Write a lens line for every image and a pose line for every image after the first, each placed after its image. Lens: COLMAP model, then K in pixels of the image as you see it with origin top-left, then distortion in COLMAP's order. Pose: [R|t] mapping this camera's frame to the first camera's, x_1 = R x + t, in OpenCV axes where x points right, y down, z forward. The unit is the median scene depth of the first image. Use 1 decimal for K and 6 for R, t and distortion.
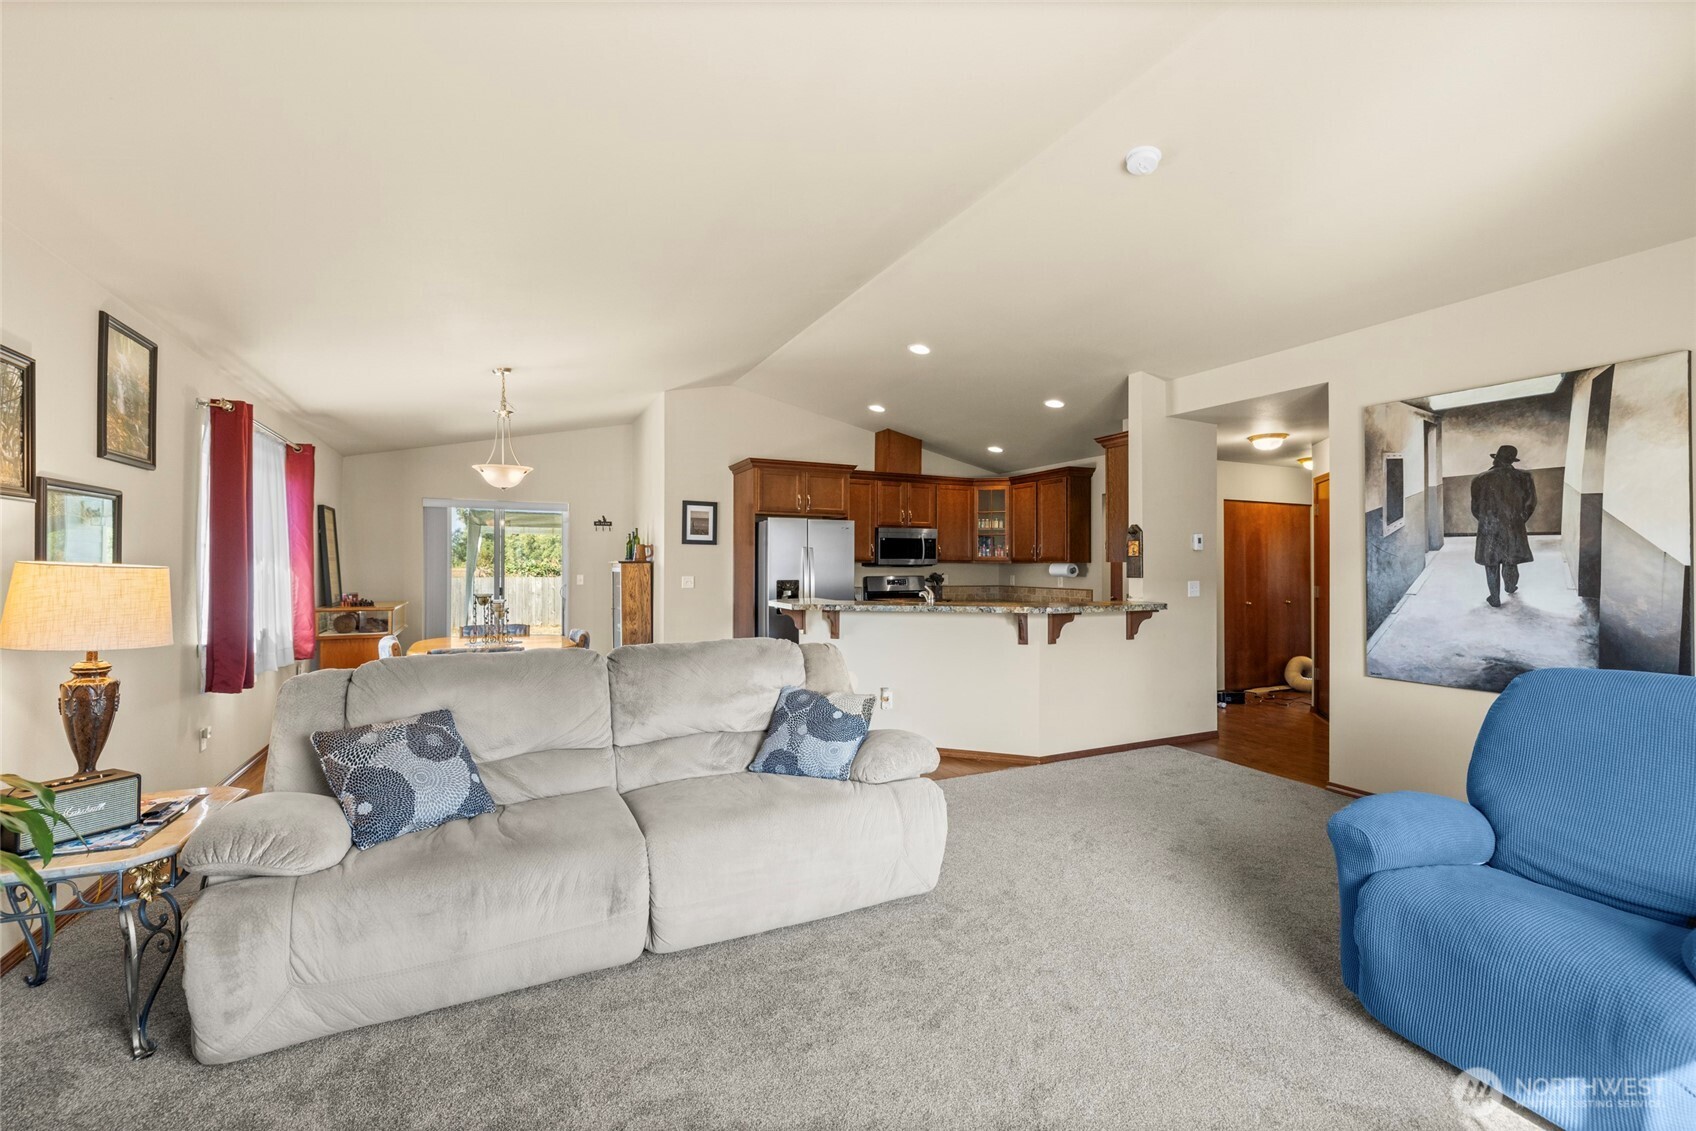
lens RADIAL K [[717.4, 0, 839.4], [0, 717.4, 561.6], [0, 0, 1]] dist [0.001444, -0.000369]
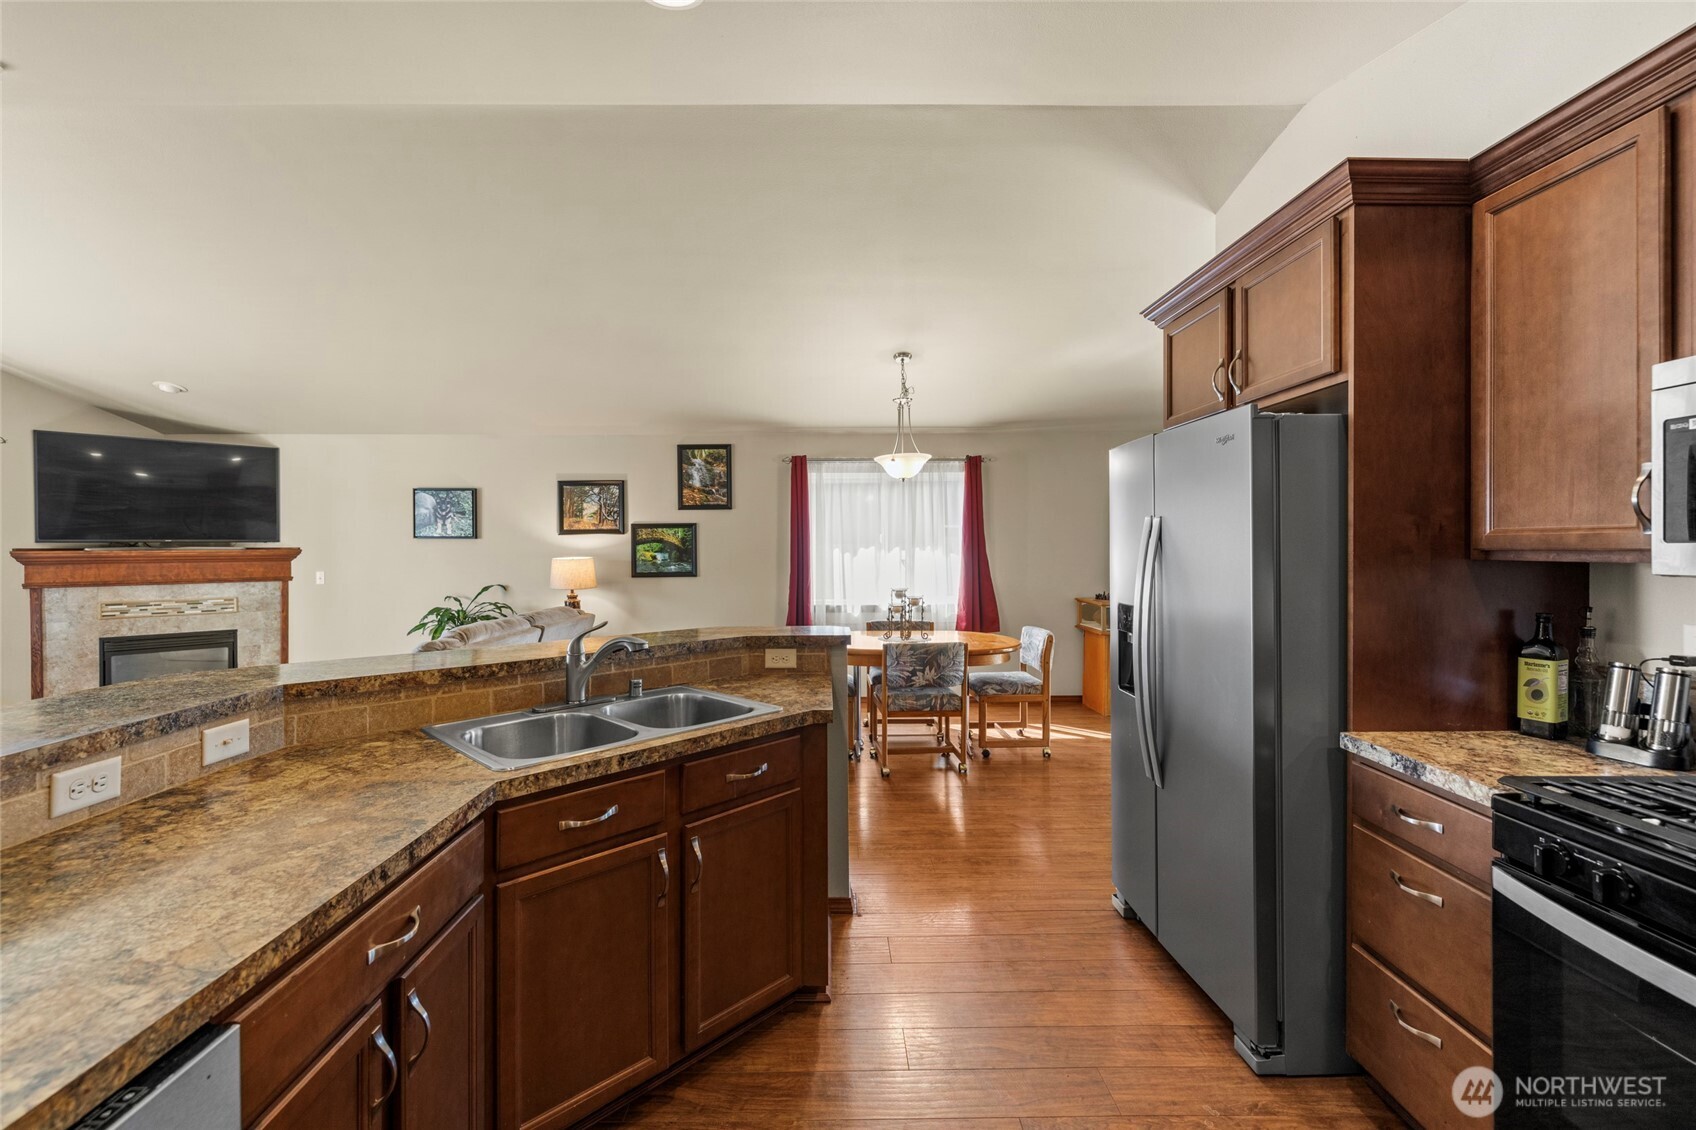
lens RADIAL K [[717.4, 0, 828.8], [0, 717.4, 552.3], [0, 0, 1]] dist [0.001444, -0.000369]
pose [[-0.429007, 0.002333, -0.903298, 0.308928], [0.007021, 0.999975, -0.000751, -0.002852], [0.903274, -0.006664, -0.429013, 0.918708]]
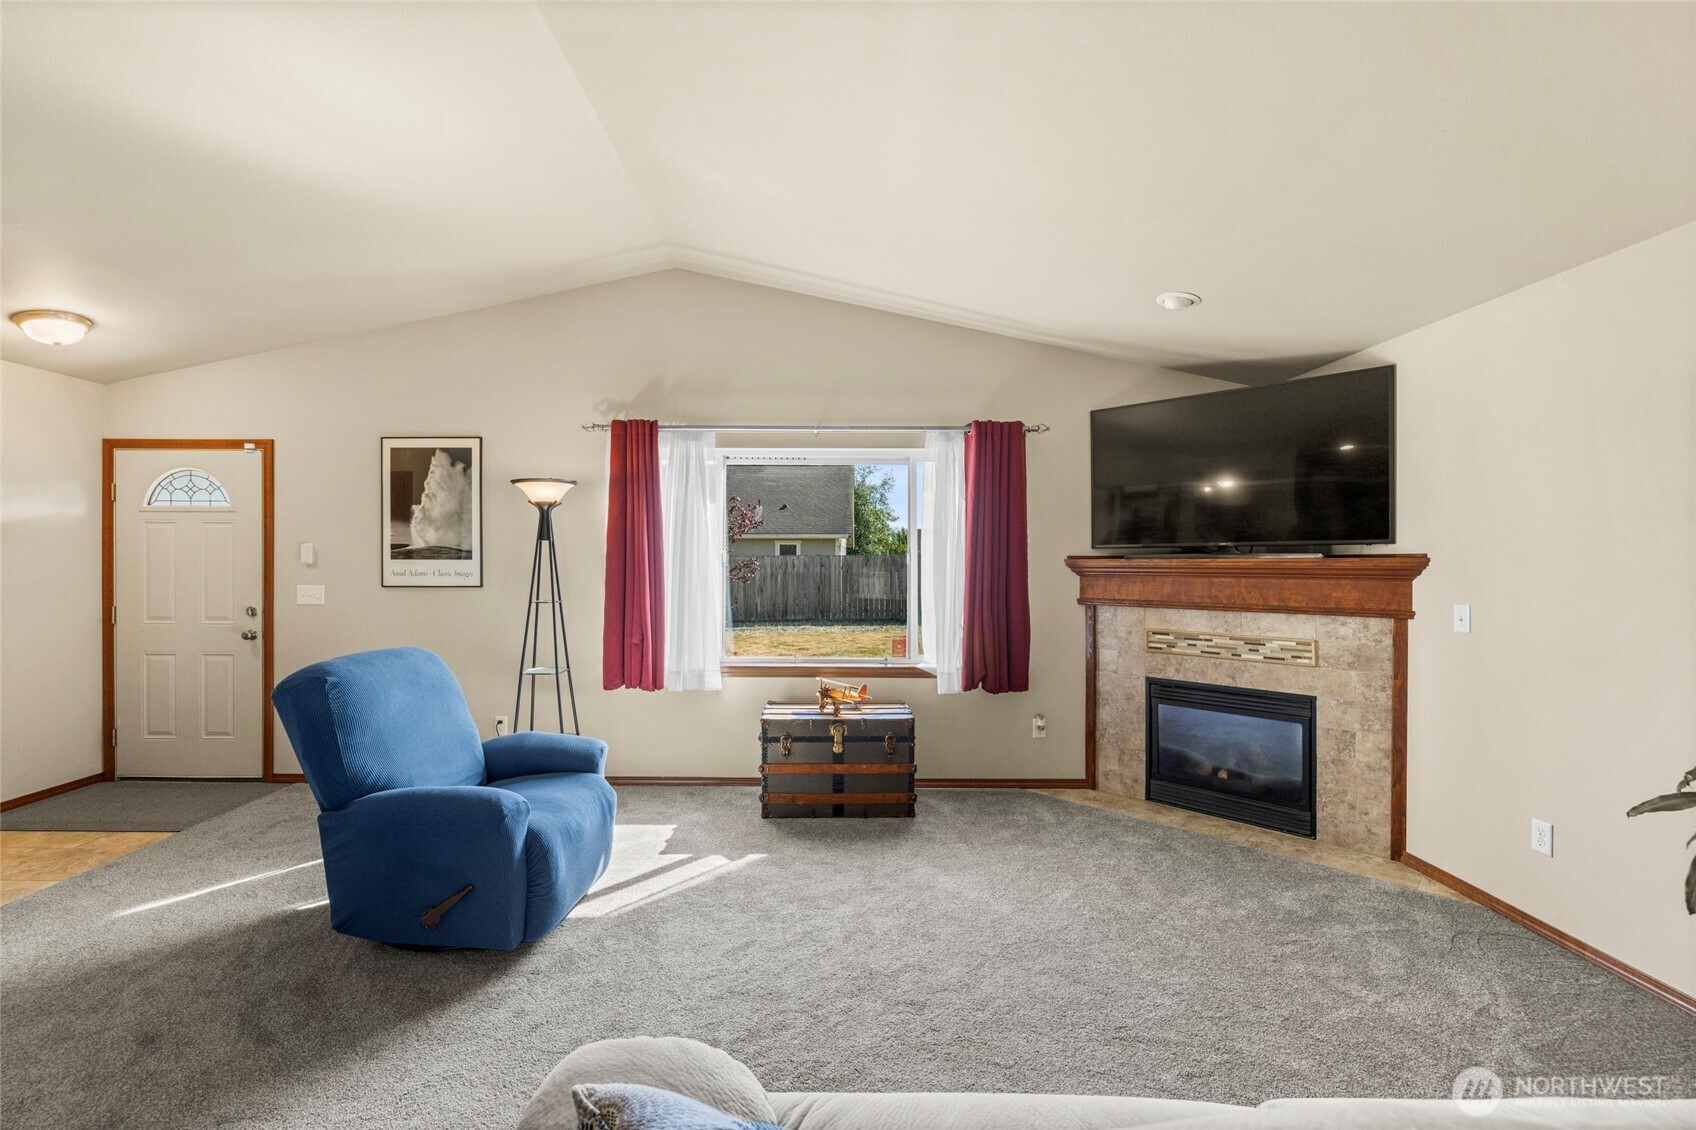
lens RADIAL K [[717.4, 0, 833.2], [0, 717.4, 561.6], [0, 0, 1]] dist [0.001444, -0.000369]
pose [[-0.897805, -0.005940, 0.440354, -0.068612], [-0.007535, 0.999970, -0.001875, -0.005516], [-0.440329, -0.005002, -0.897822, 0.514038]]
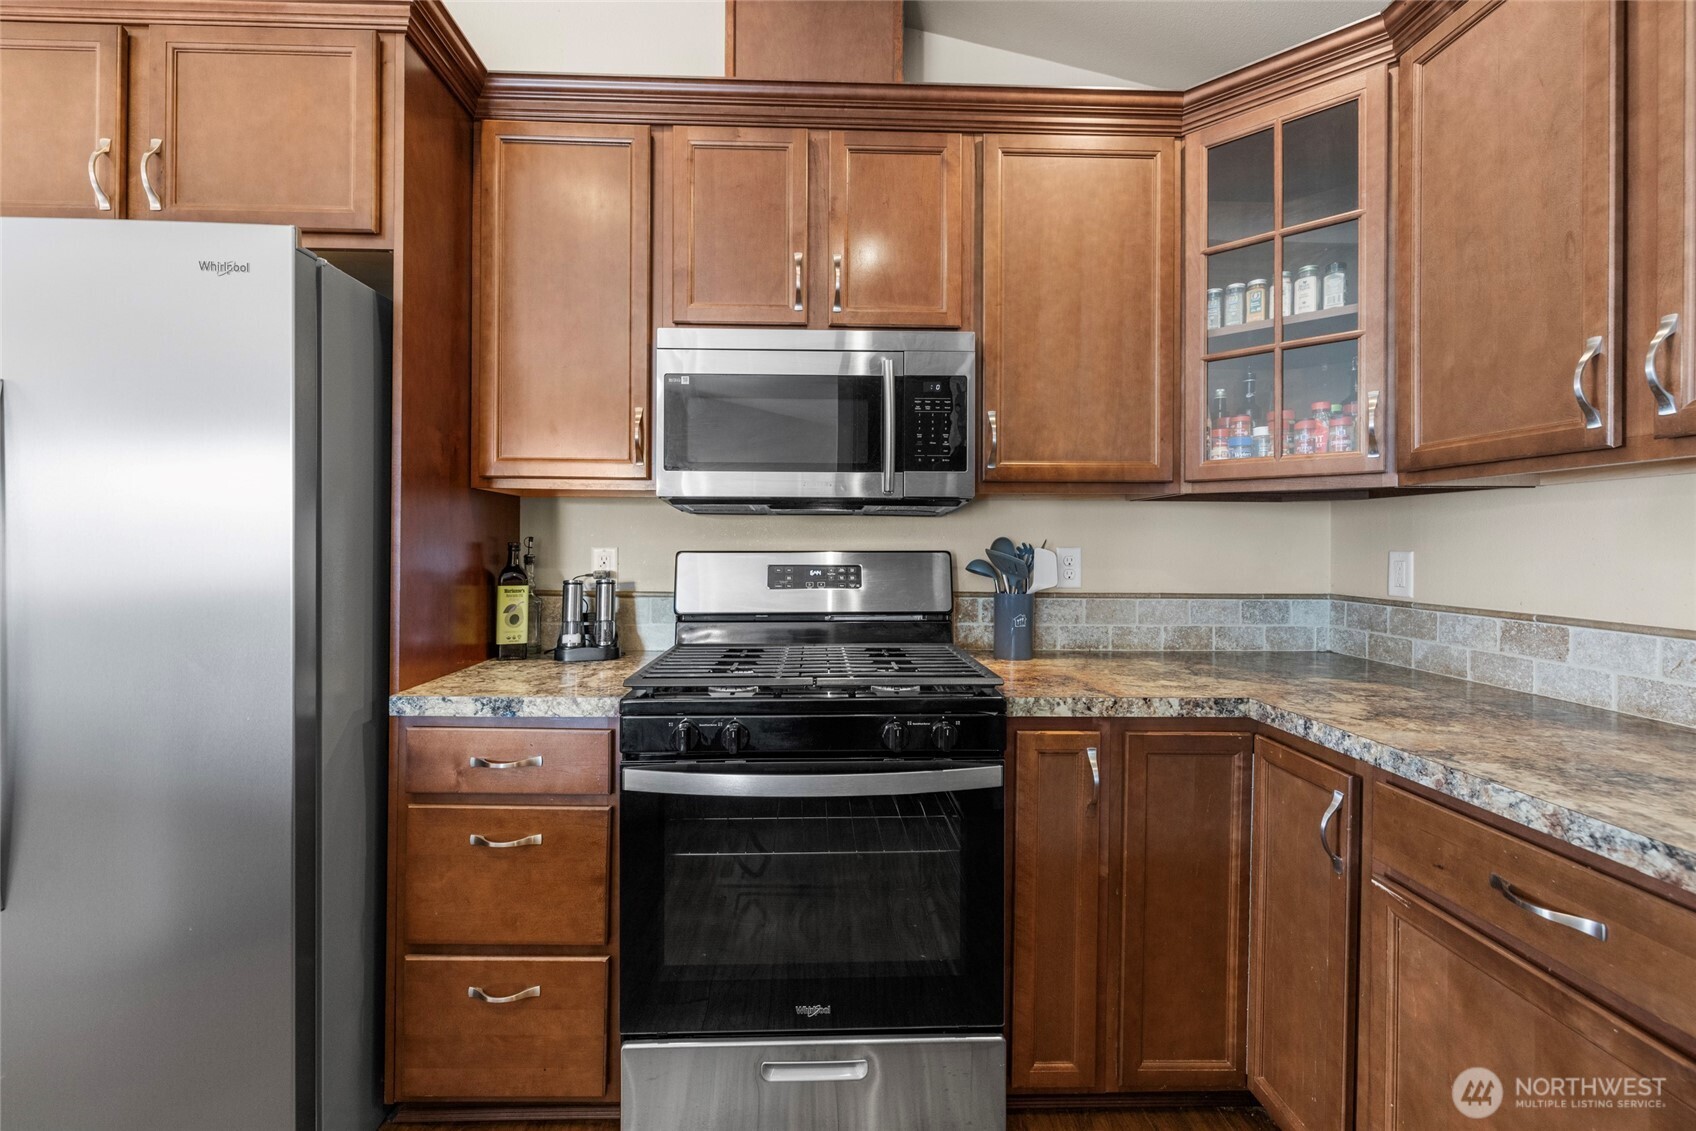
lens RADIAL K [[717.4, 0, 840.1], [0, 717.4, 543.8], [0, 0, 1]] dist [0.001444, -0.000369]
pose [[0.913407, 0.001926, -0.407043, 0.200931], [-0.000602, 0.999994, 0.003381, 0.018274], [0.407047, -0.002843, 0.913403, 0.845784]]
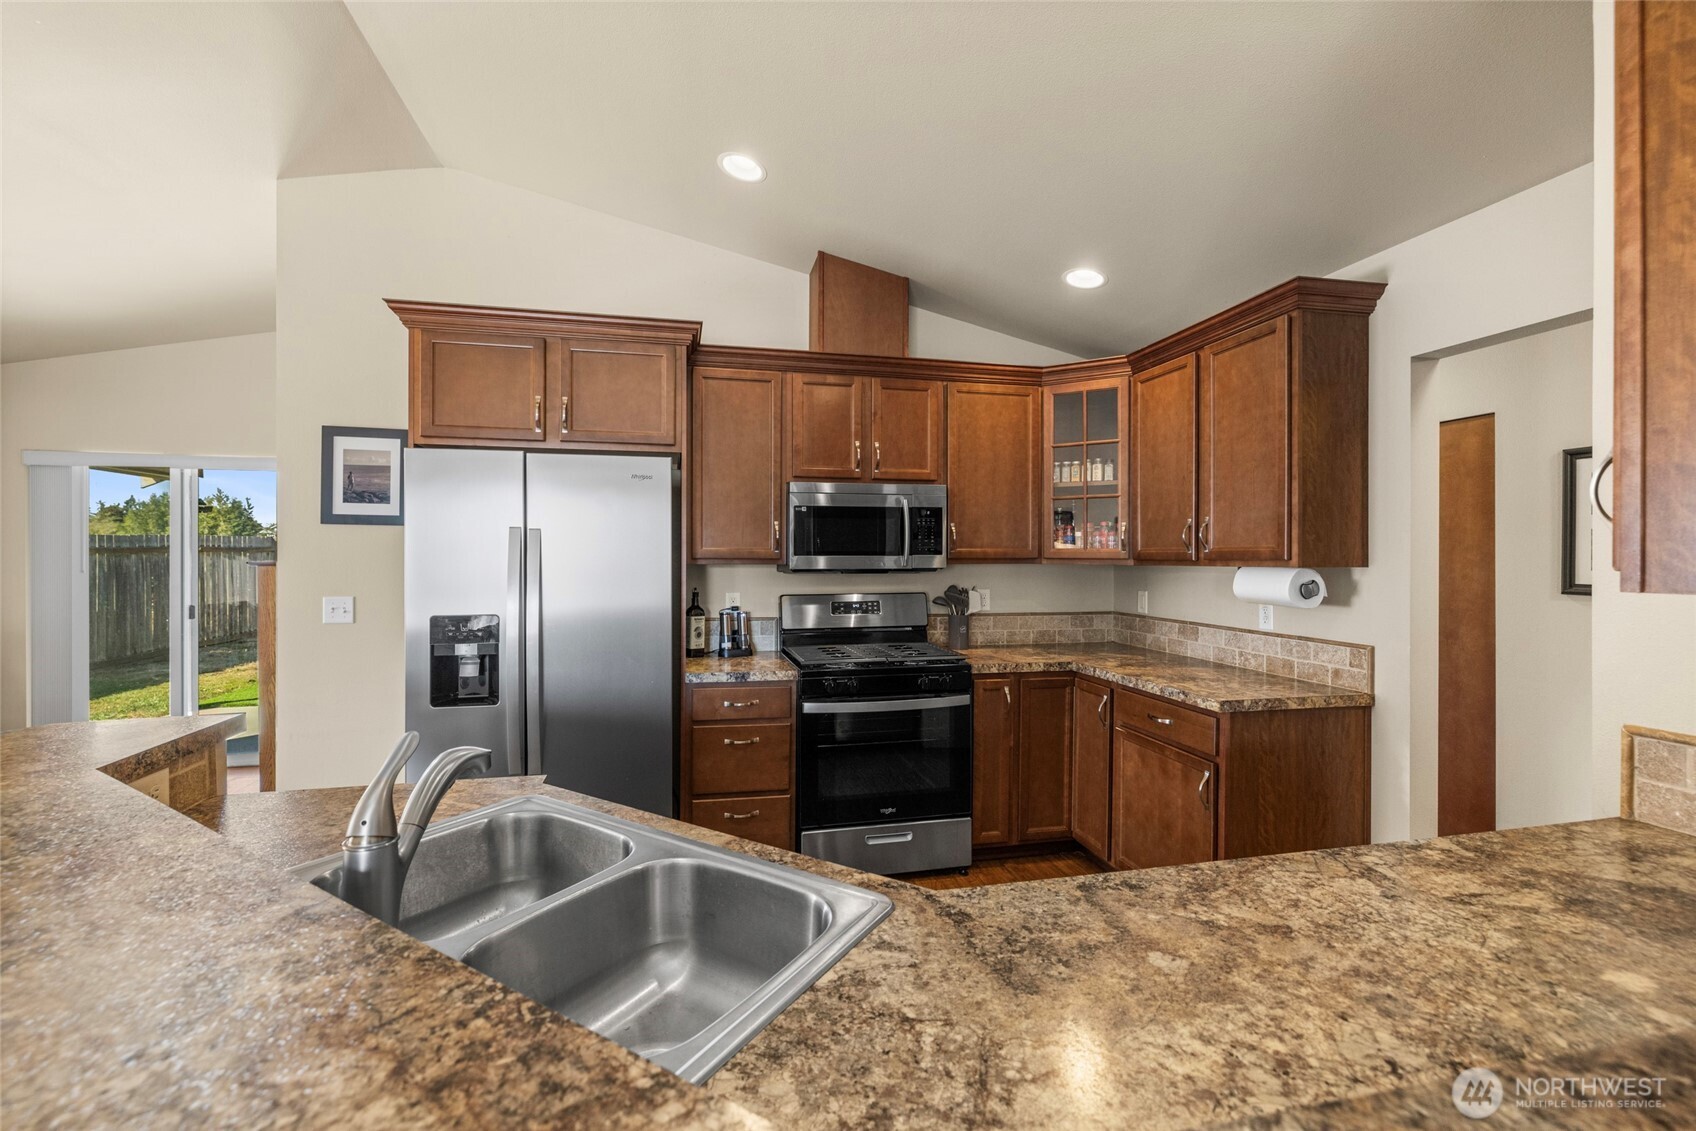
lens RADIAL K [[717.4, 0, 835.9], [0, 717.4, 556.4], [0, 0, 1]] dist [0.001444, -0.000369]
pose [[0.973359, -0.000933, -0.229286, 0.183176], [0.002345, 0.999980, 0.005887, -0.006047], [0.229276, -0.006268, 0.973341, 0.611978]]
